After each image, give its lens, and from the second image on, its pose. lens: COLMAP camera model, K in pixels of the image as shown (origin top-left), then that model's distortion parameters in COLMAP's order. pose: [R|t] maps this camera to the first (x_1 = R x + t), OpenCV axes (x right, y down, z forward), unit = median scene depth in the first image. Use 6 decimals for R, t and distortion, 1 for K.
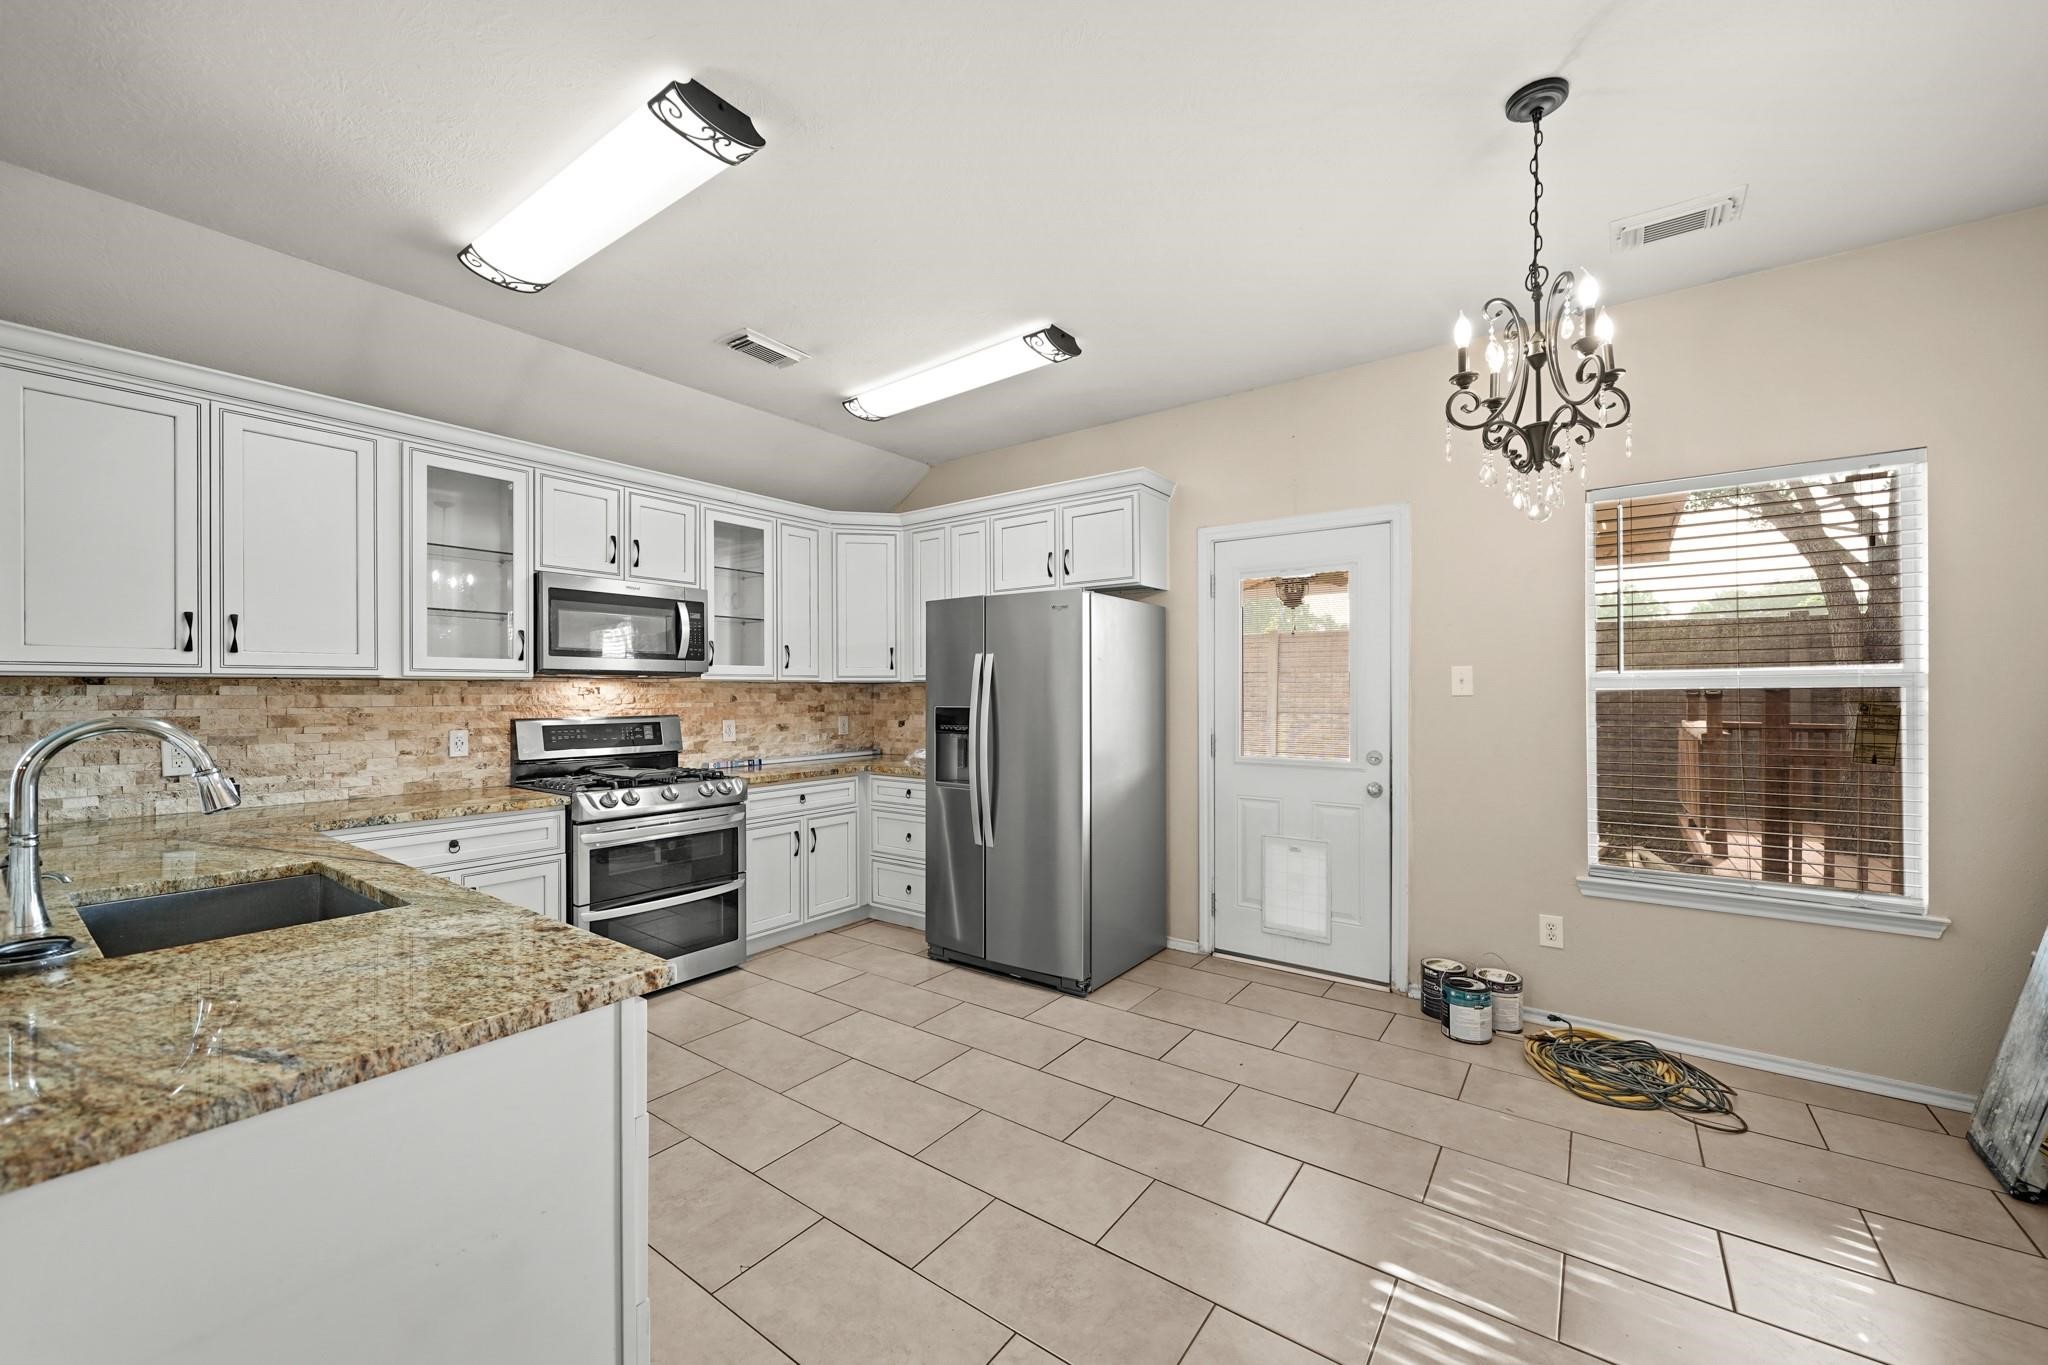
lens RADIAL K [[790.7, 0, 1027.1], [0, 790.7, 692.8], [0, 0, 1]] dist [0.001194, -0.000025]
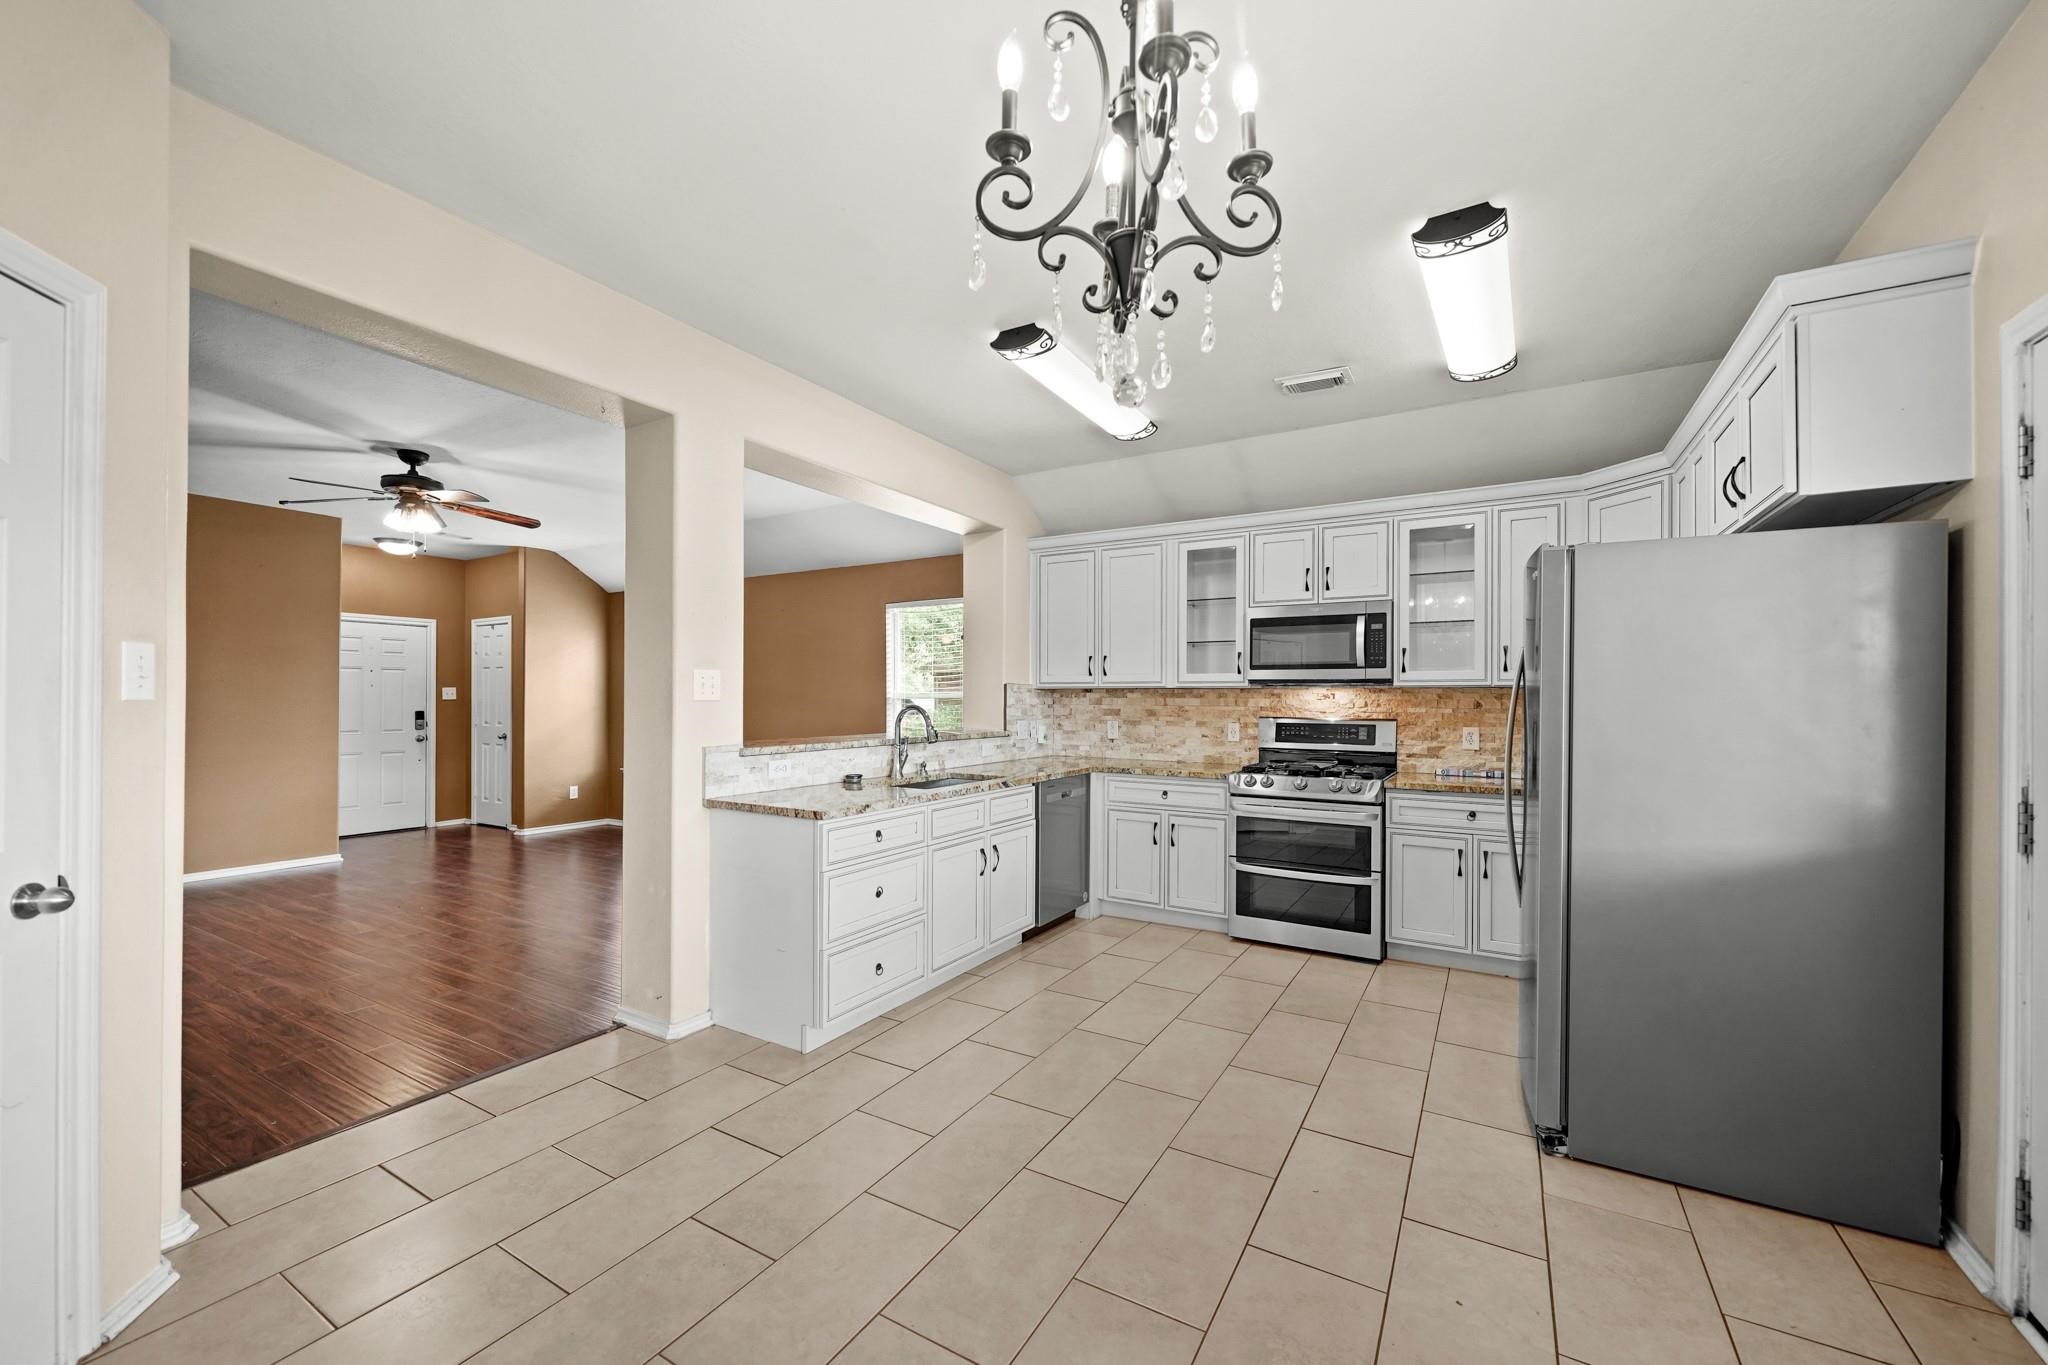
lens RADIAL K [[788.4, 0, 1031.3], [0, 788.4, 697.0], [0, 0, 1]] dist [0.000049, 0.000033]
pose [[0.101591, 0.002011, -0.994824, 0.627983], [-0.006599, 0.999977, 0.001347, 0.000034], [0.994804, 0.006428, 0.101602, 0.450193]]
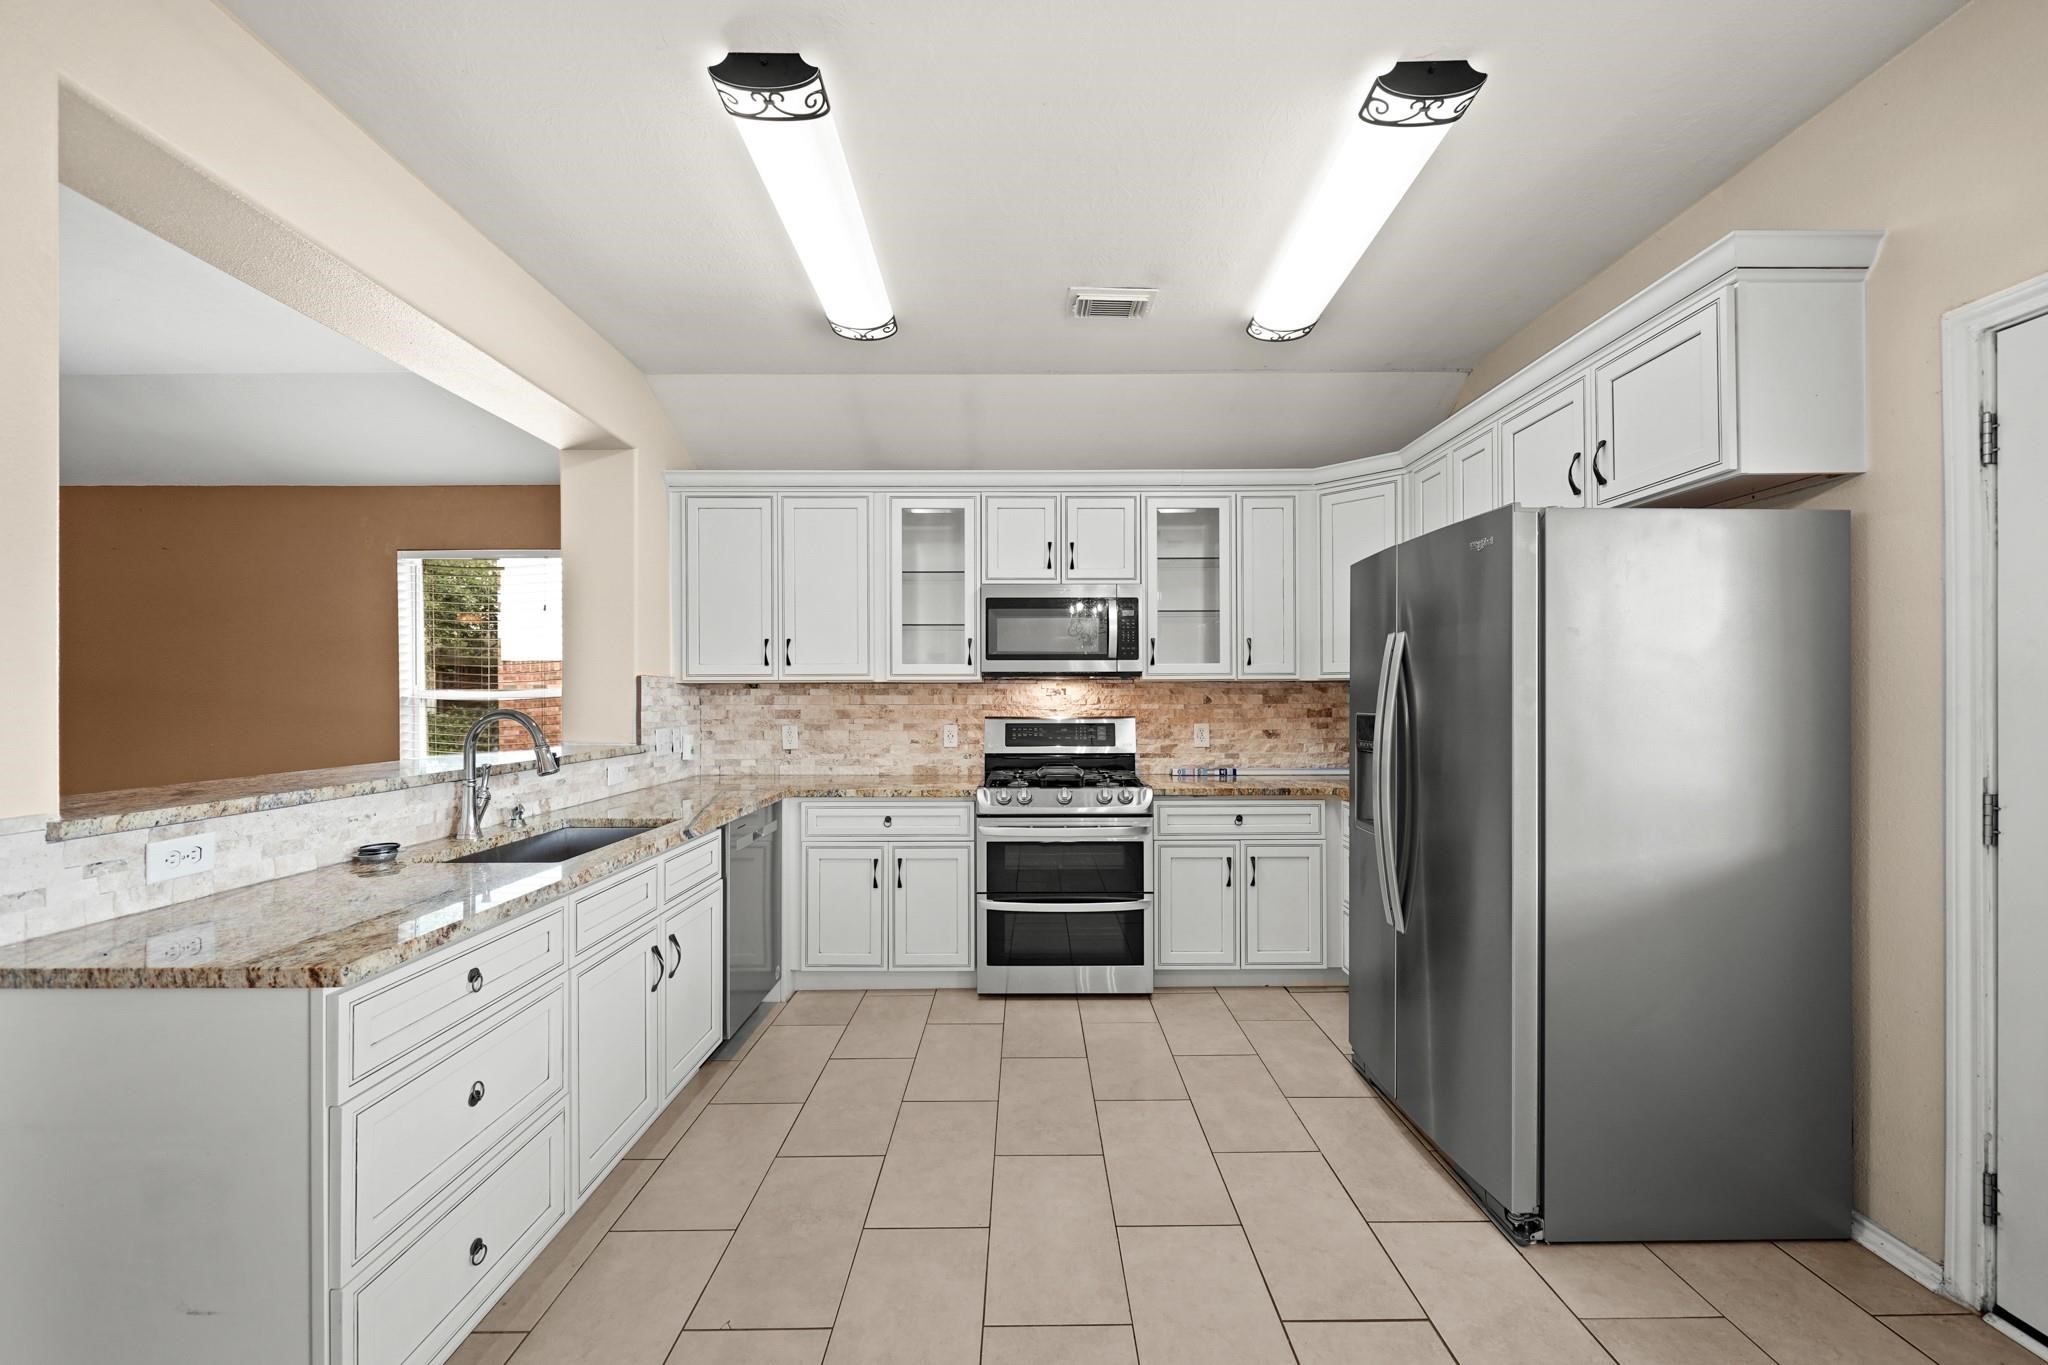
lens RADIAL K [[779.7, 0, 1029.4], [0, 779.7, 694.4], [0, 0, 1]] dist [-0.000311, 0.000094]
pose [[0.597278, -0.000230, -0.802034, 0.275341], [-0.000524, 1.000000, -0.000676, 0.001635], [0.802034, 0.000824, 0.597278, 0.363989]]
